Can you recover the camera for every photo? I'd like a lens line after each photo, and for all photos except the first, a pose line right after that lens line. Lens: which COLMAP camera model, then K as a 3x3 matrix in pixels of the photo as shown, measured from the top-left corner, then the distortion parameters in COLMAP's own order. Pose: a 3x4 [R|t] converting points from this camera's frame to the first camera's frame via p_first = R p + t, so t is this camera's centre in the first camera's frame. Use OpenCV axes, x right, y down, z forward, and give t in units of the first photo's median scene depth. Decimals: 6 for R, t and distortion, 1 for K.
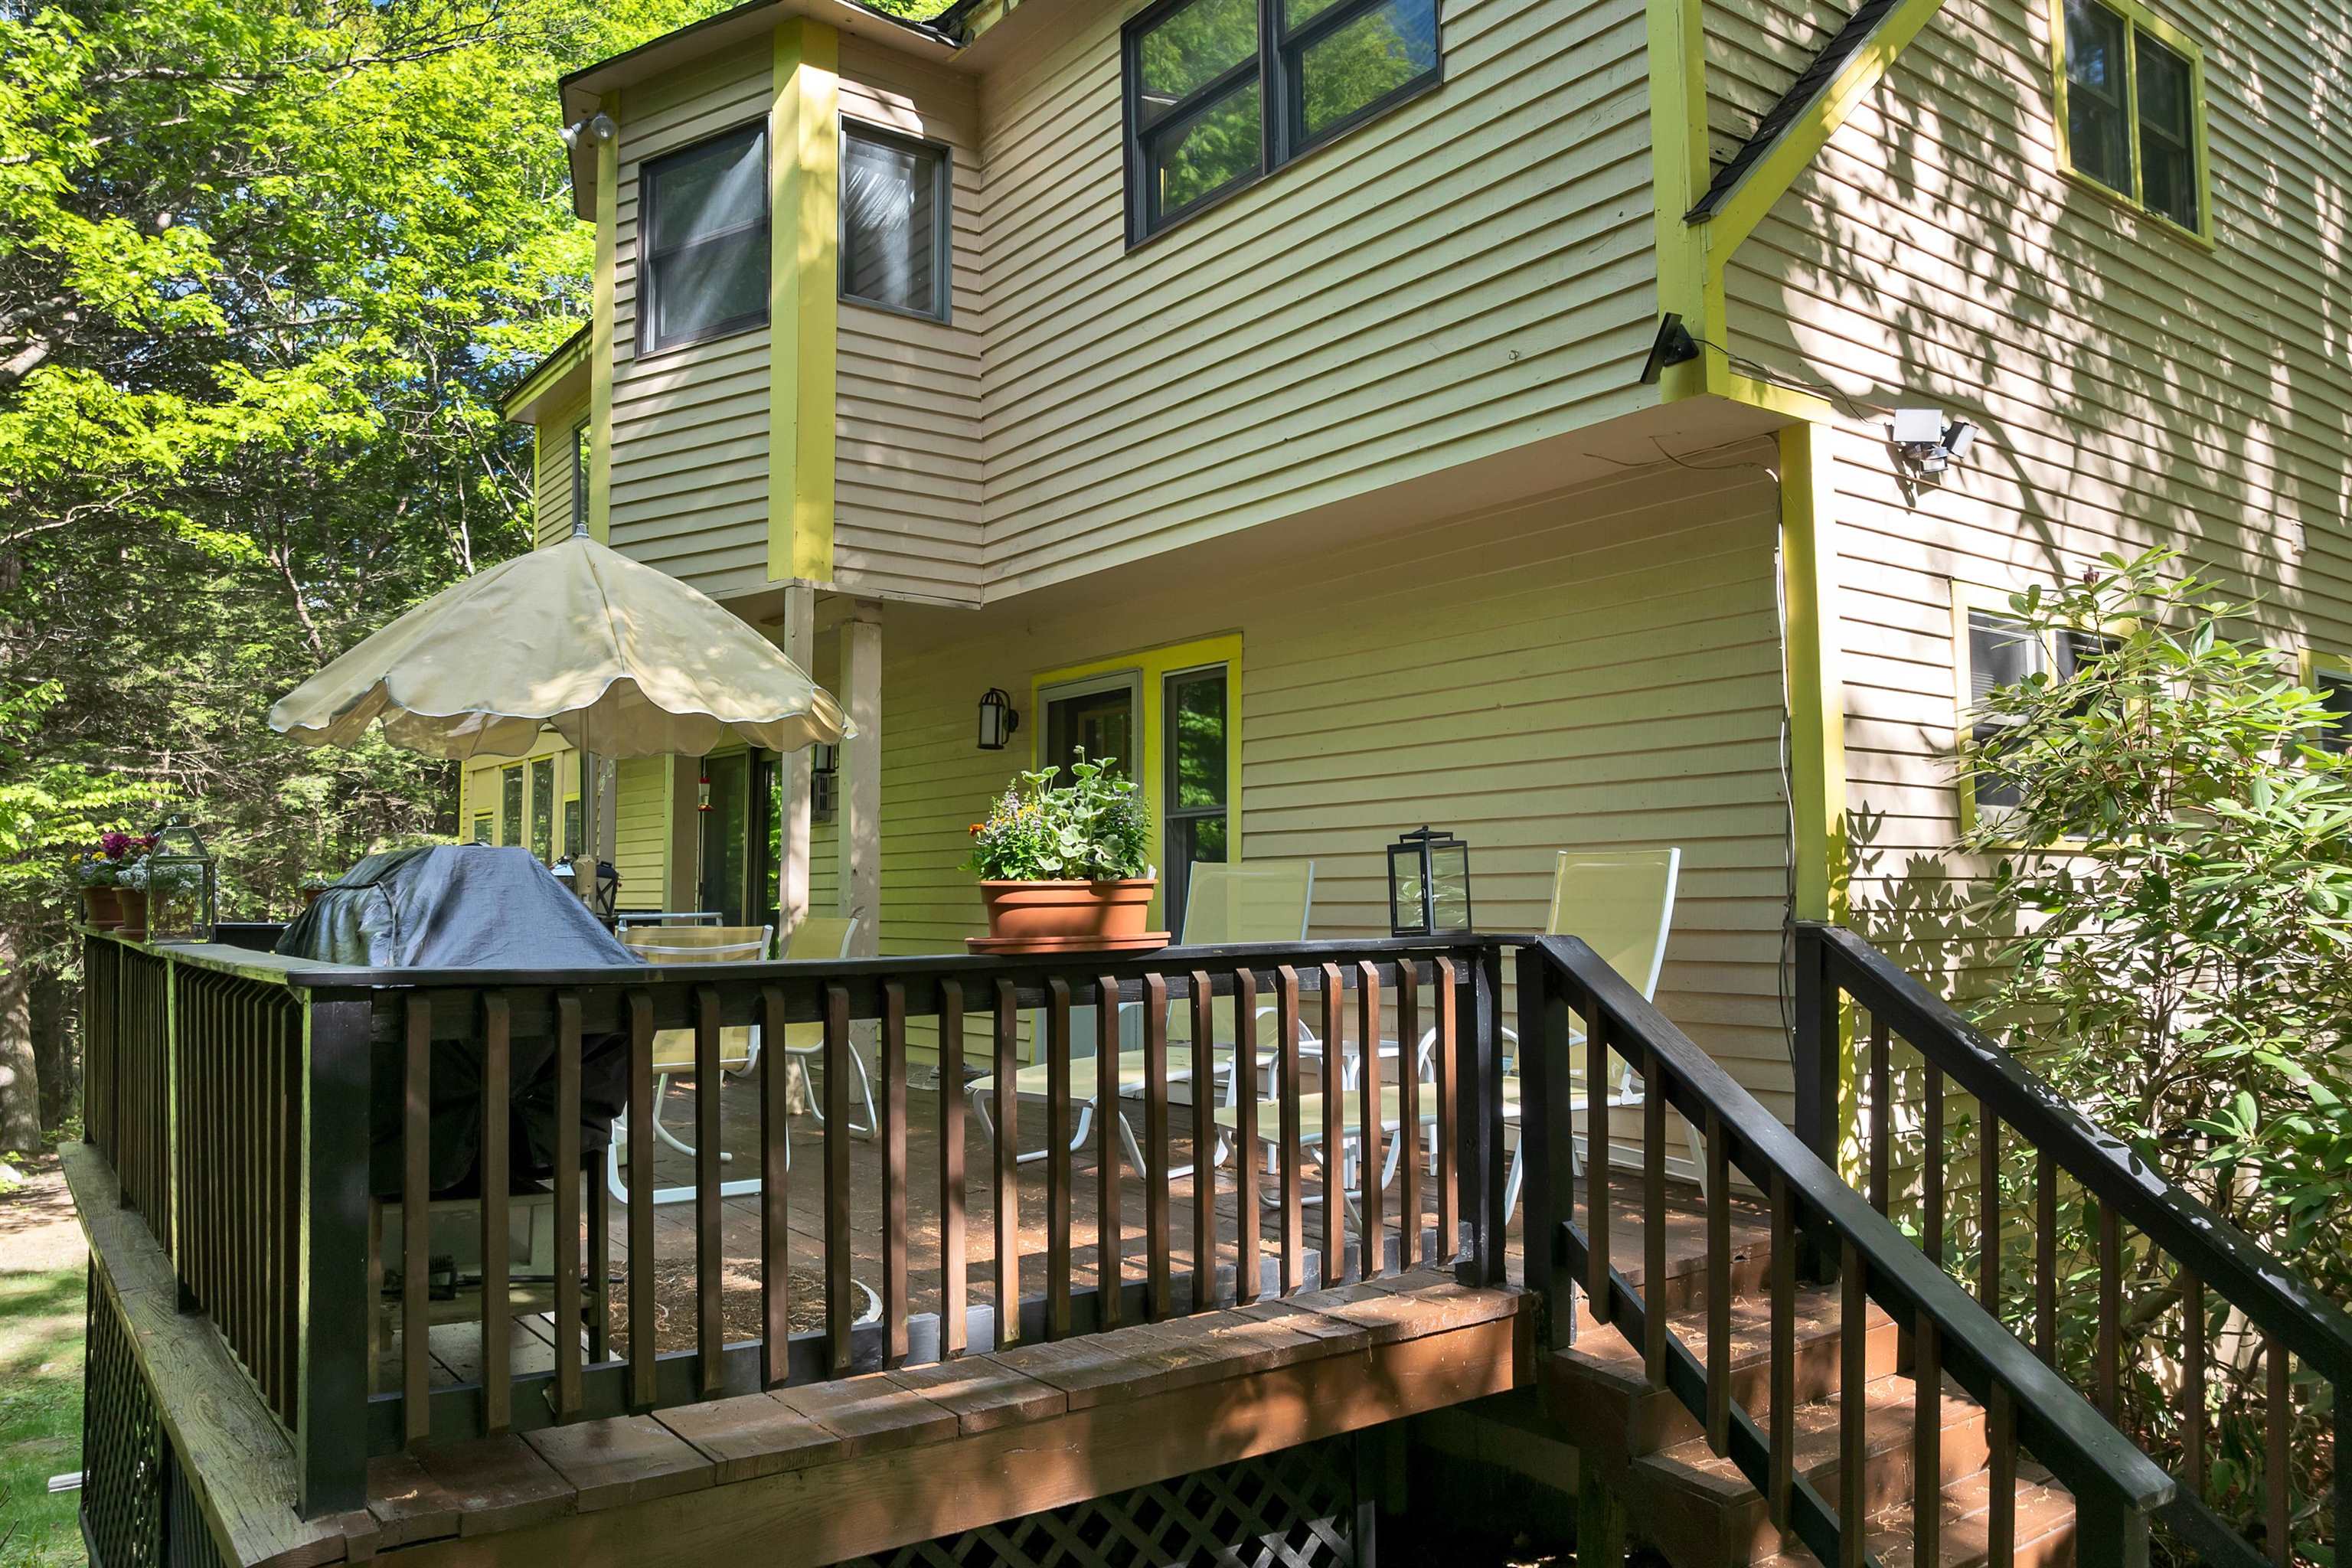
lens RADIAL K [[1703.8, 0, 1180.1], [0, 1703.8, 782.9], [0, 0, 1]] dist [-0.043636, 0.000544]
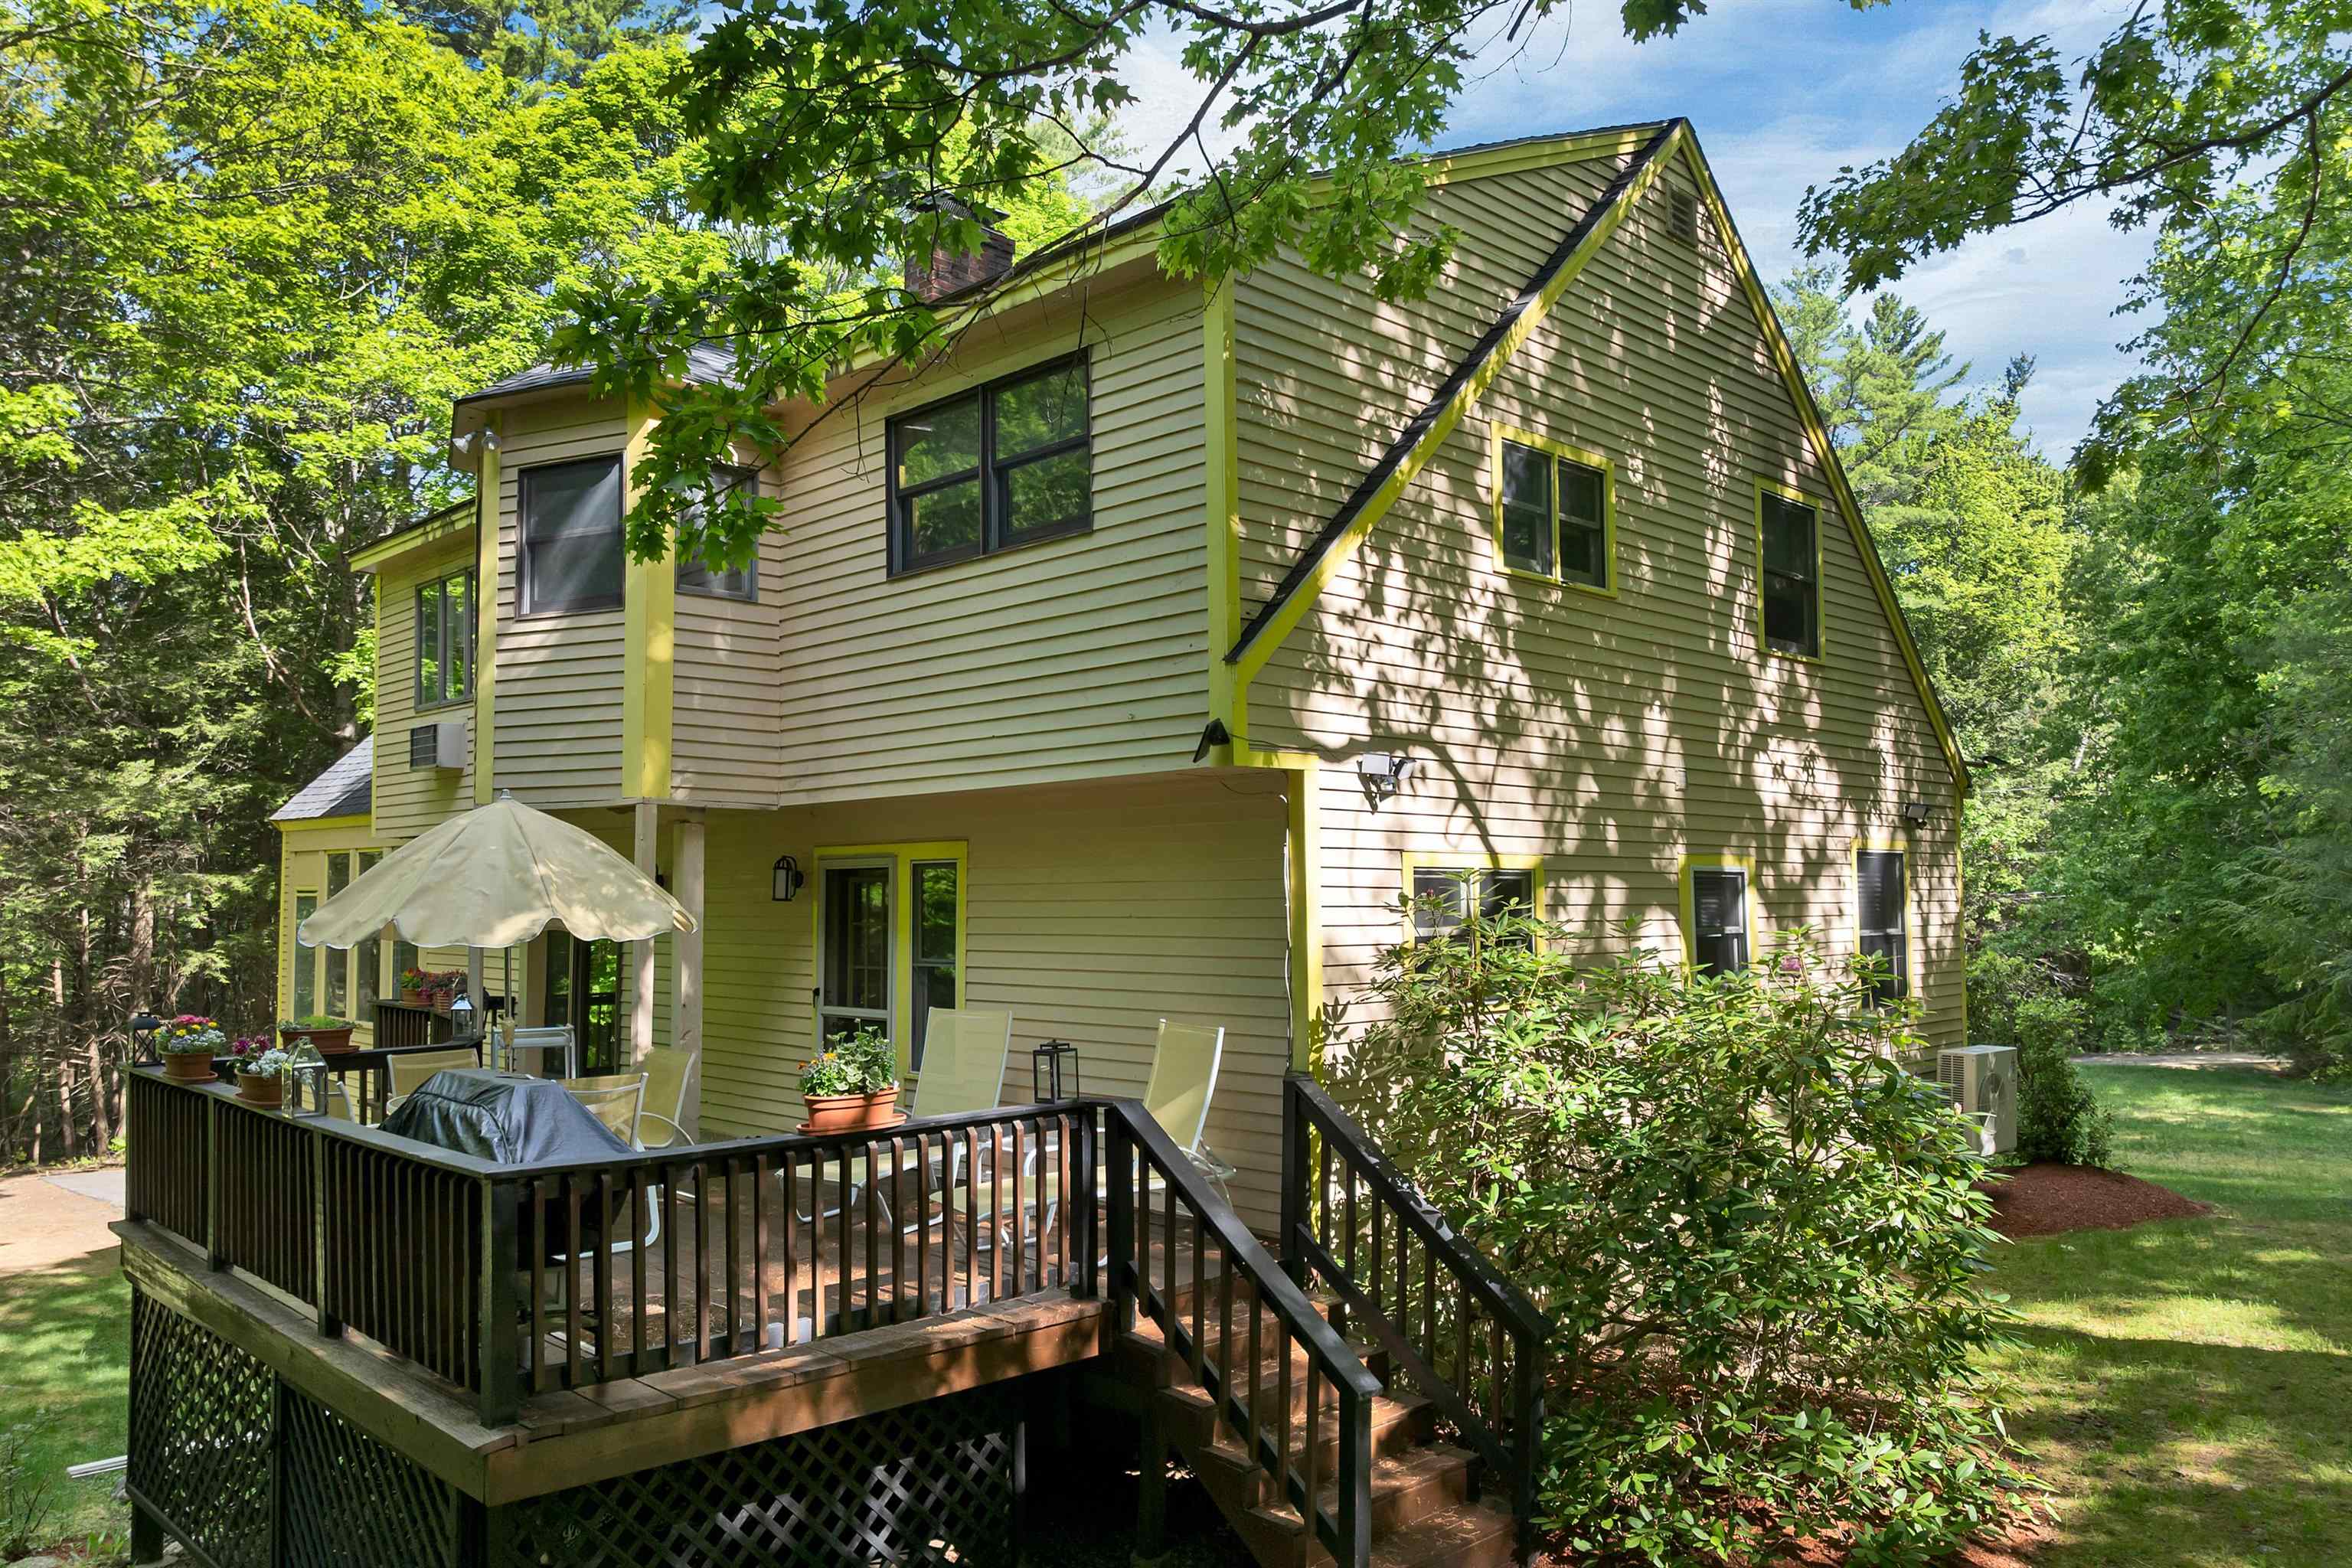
lens RADIAL K [[1703.8, 0, 1181.3], [0, 1703.8, 783.2], [0, 0, 1]] dist [-0.043636, 0.000544]
pose [[0.990086, 0.009774, 0.140121, 0.020024], [-0.009946, 0.999950, 0.000528, -0.195818], [-0.140109, -0.001916, 0.990134, -0.619281]]
